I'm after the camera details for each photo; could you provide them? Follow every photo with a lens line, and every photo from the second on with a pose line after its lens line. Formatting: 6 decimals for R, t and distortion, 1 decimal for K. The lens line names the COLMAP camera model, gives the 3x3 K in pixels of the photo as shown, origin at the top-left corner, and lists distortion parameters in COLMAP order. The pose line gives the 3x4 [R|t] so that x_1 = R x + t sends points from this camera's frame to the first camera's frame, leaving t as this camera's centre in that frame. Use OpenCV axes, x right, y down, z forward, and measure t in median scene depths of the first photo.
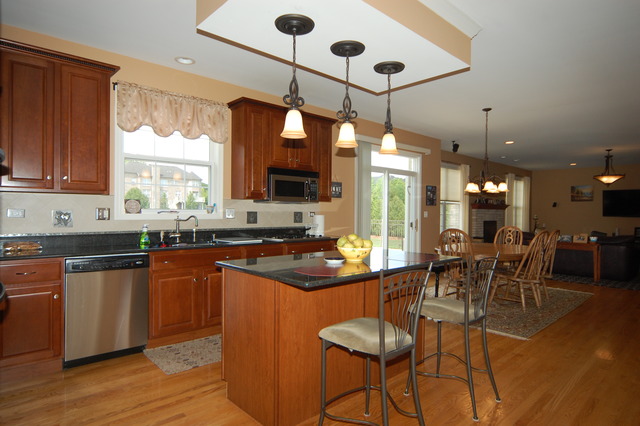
lens RADIAL K [[375.6, 0, 320.0], [0, 375.6, 213.0], [0, 0, 1]] dist [-0.000966, -0.000409]
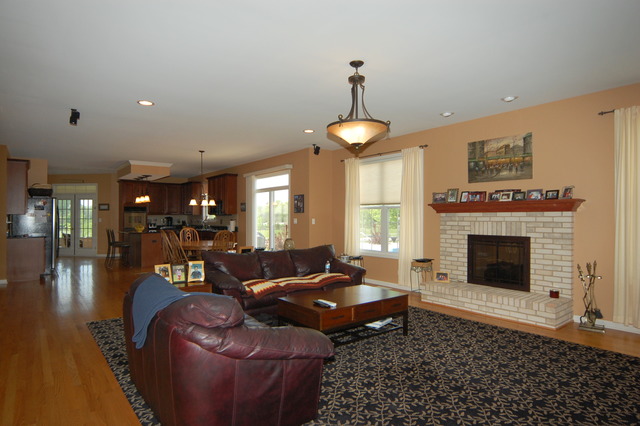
lens RADIAL K [[375.6, 0, 320.0], [0, 375.6, 213.0], [0, 0, 1]] dist [-0.000966, -0.000409]
pose [[-0.095540, -0.028497, -0.995018, 1.961618], [-0.010400, 0.999564, -0.027629, 0.014441], [0.995371, 0.007709, -0.095795, 1.670116]]
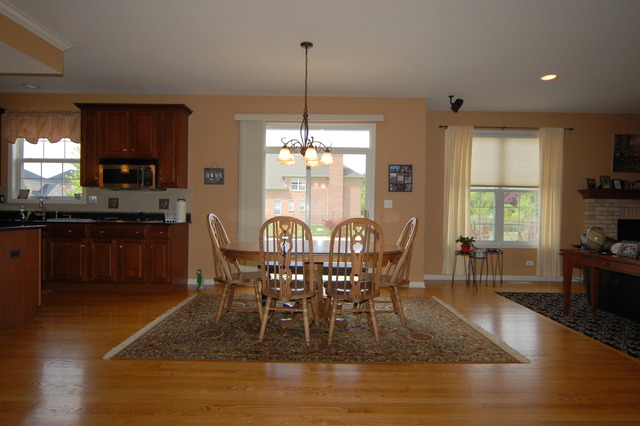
lens RADIAL K [[351.1, 0, 320.0], [0, 351.1, 213.0], [0, 0, 1]] dist [-0.006008, -0.000167]
pose [[0.730077, 0.008643, -0.683310, 0.925836], [-0.010733, 0.999942, 0.001180, 0.030789], [0.683280, 0.006473, 0.730128, 0.576845]]
